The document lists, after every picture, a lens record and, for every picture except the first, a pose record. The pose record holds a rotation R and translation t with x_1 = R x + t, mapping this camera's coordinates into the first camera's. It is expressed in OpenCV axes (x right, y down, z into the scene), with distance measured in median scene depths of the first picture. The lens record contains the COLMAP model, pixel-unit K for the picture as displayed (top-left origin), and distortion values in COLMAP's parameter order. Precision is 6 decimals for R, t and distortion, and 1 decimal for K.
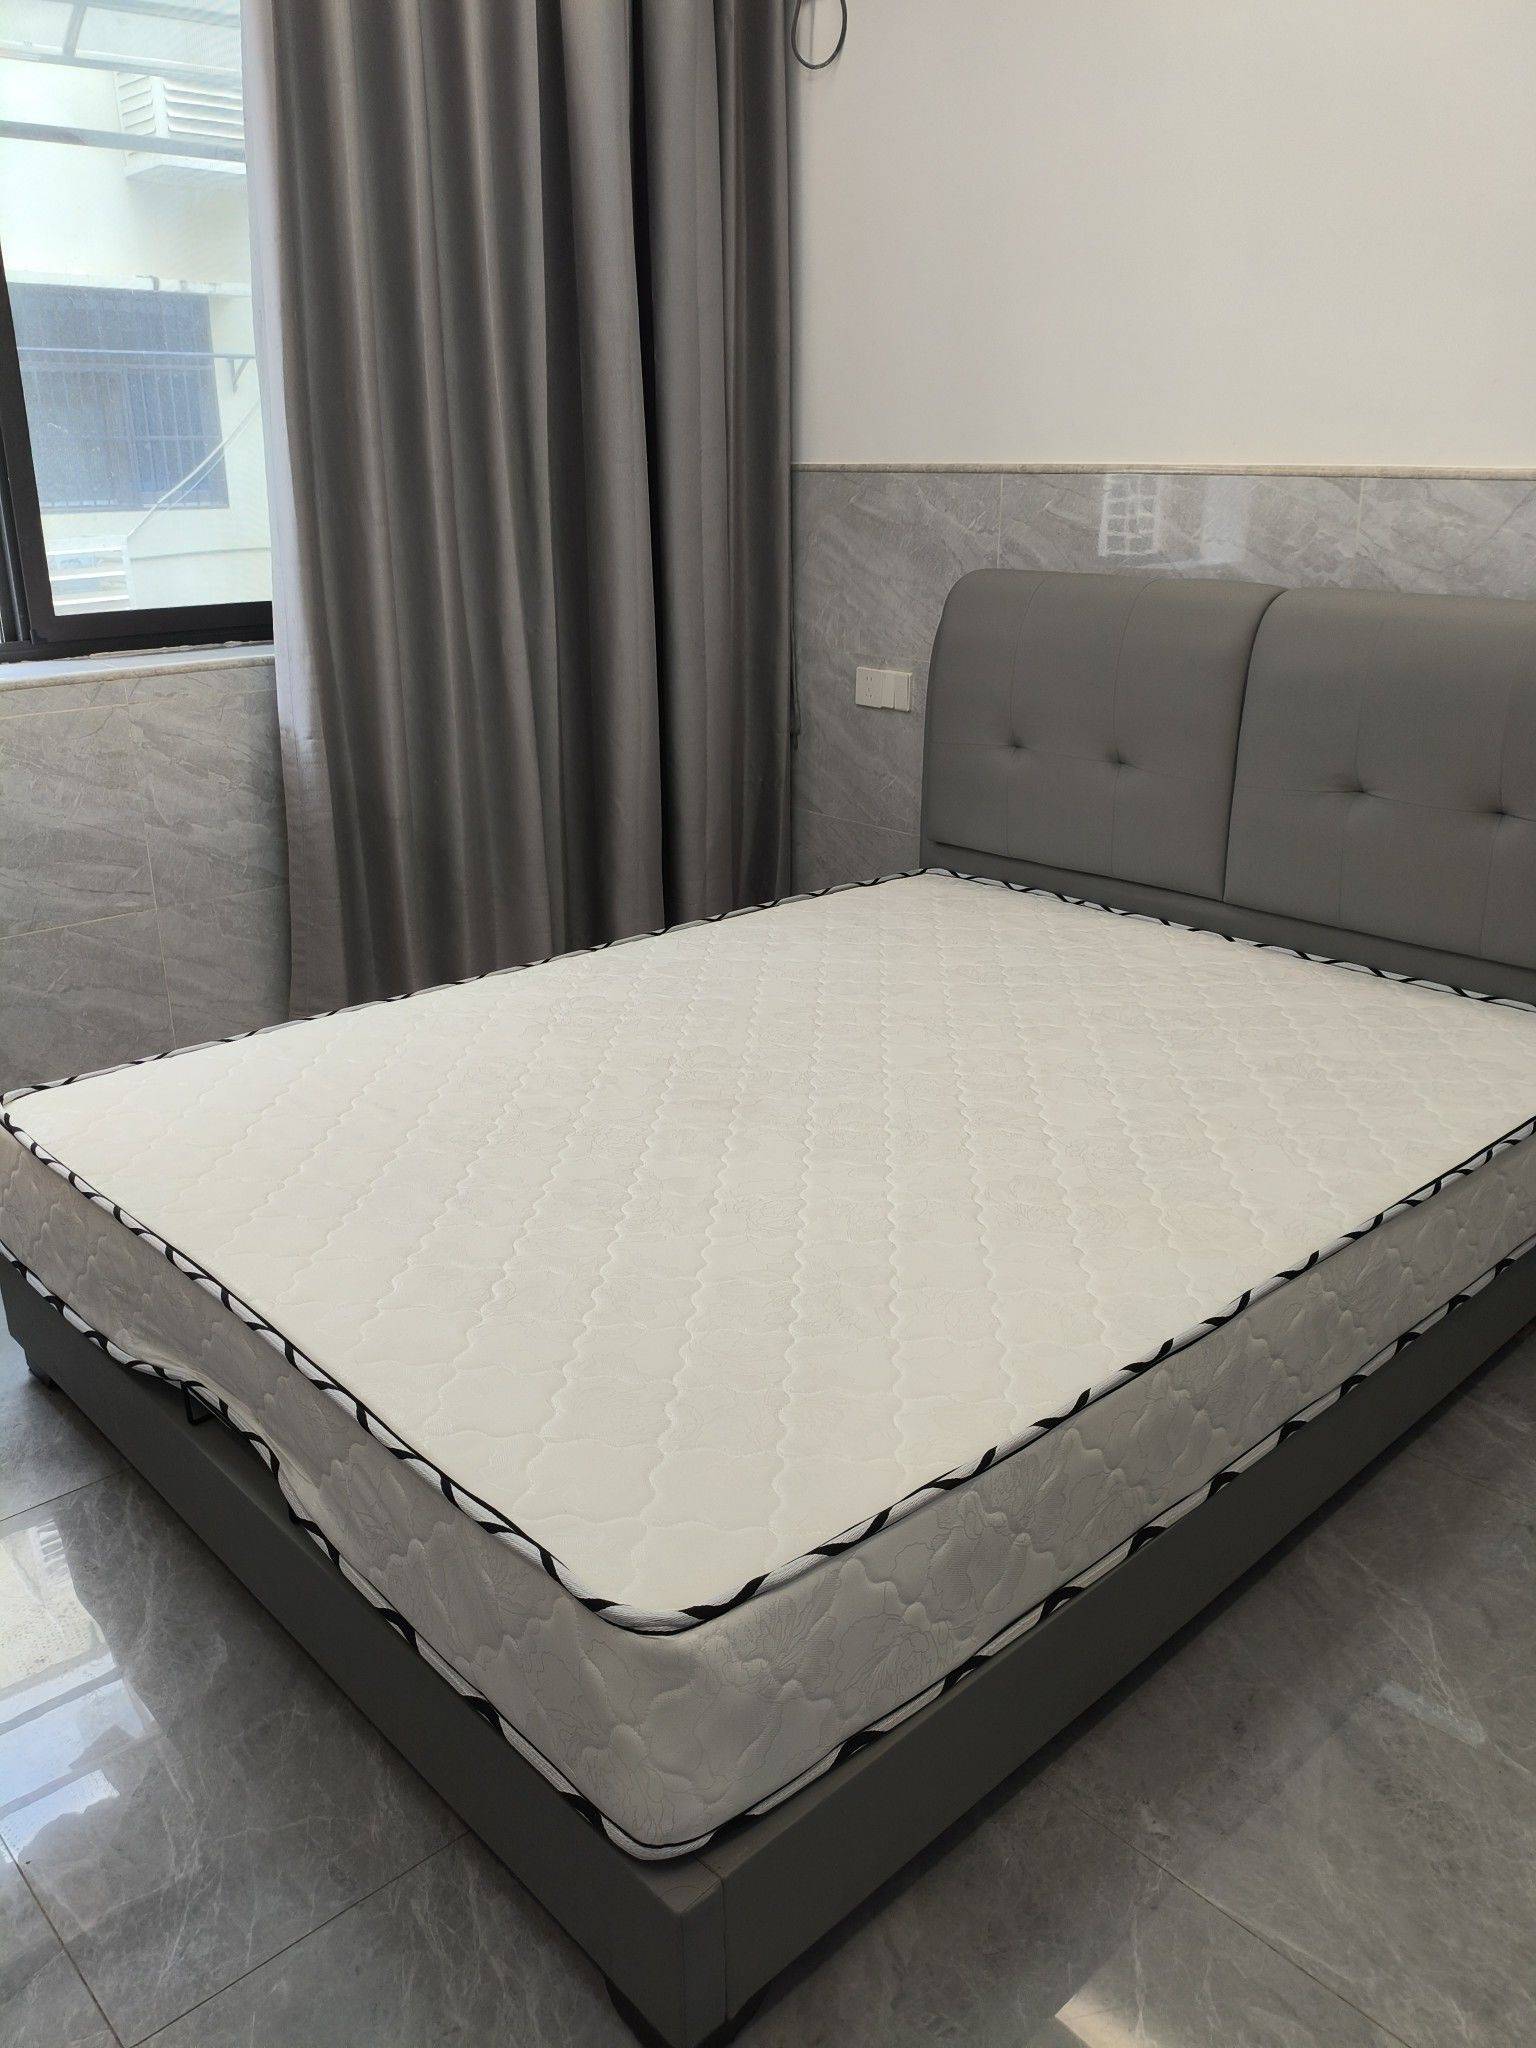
lens RADIAL K [[1565.5, 0, 768.0], [0, 1565.5, 1024.0], [0, 0, 1]] dist [0.053153, -0.099213]
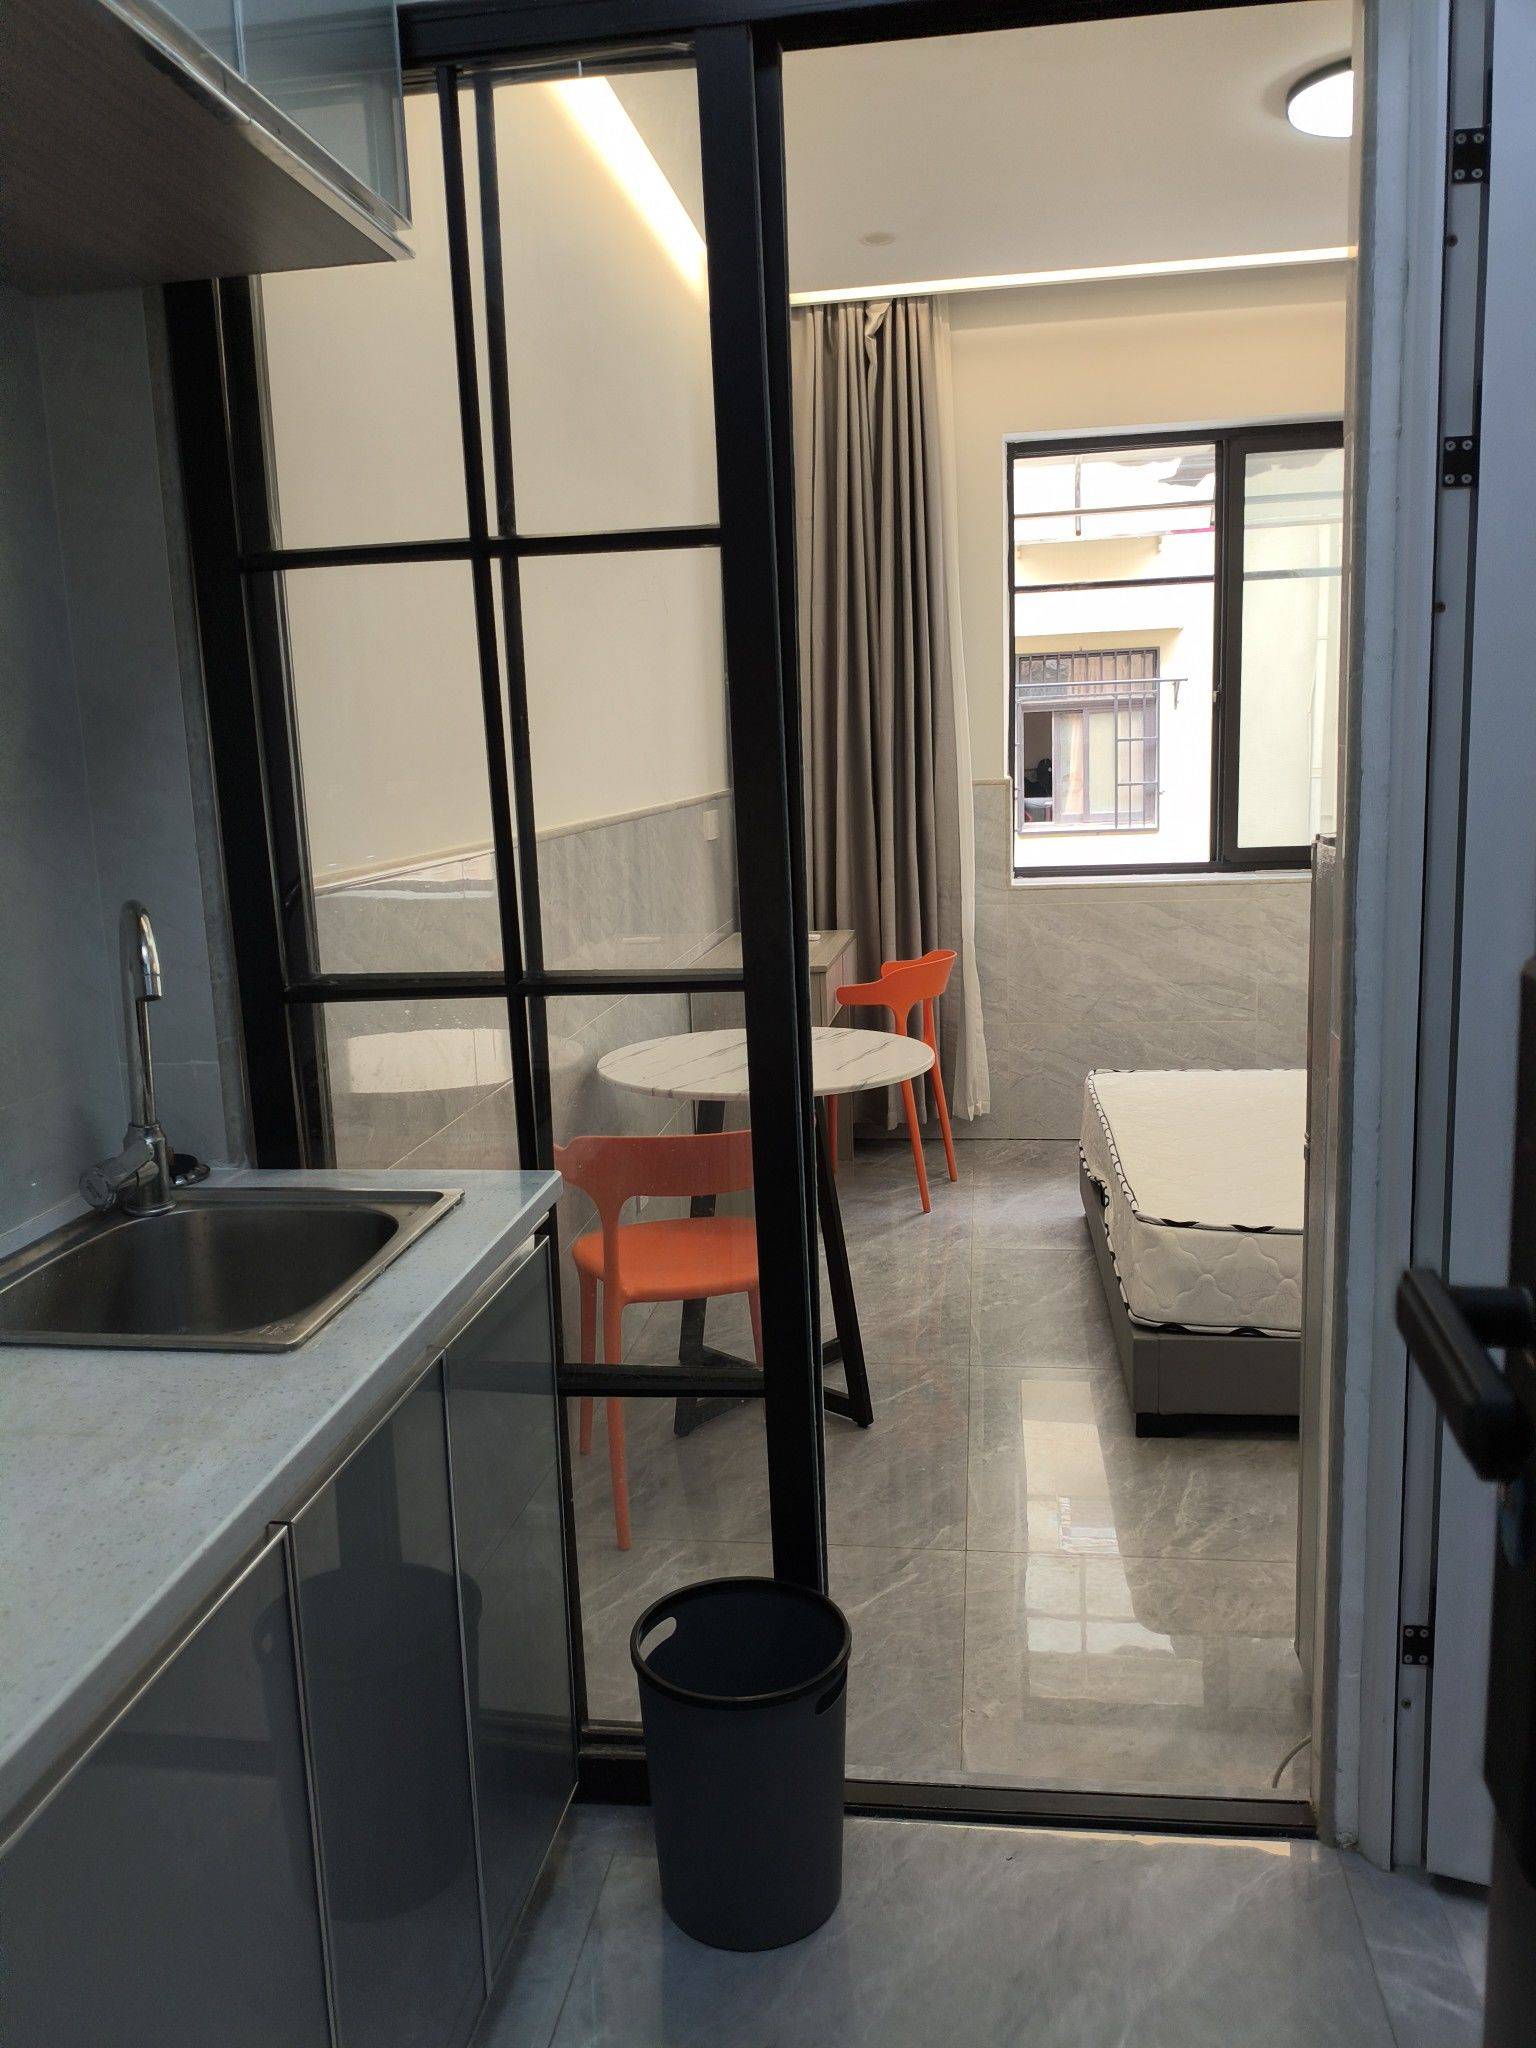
lens RADIAL K [[1565.5, 0, 768.0], [0, 1565.5, 1024.0], [0, 0, 1]] dist [0.053153, -0.099213]
pose [[0.626564, 0.103804, -0.772427, 0.590356], [-0.232467, 0.970868, -0.058096, 0.151499], [0.743893, 0.215964, 0.632441, -0.442756]]
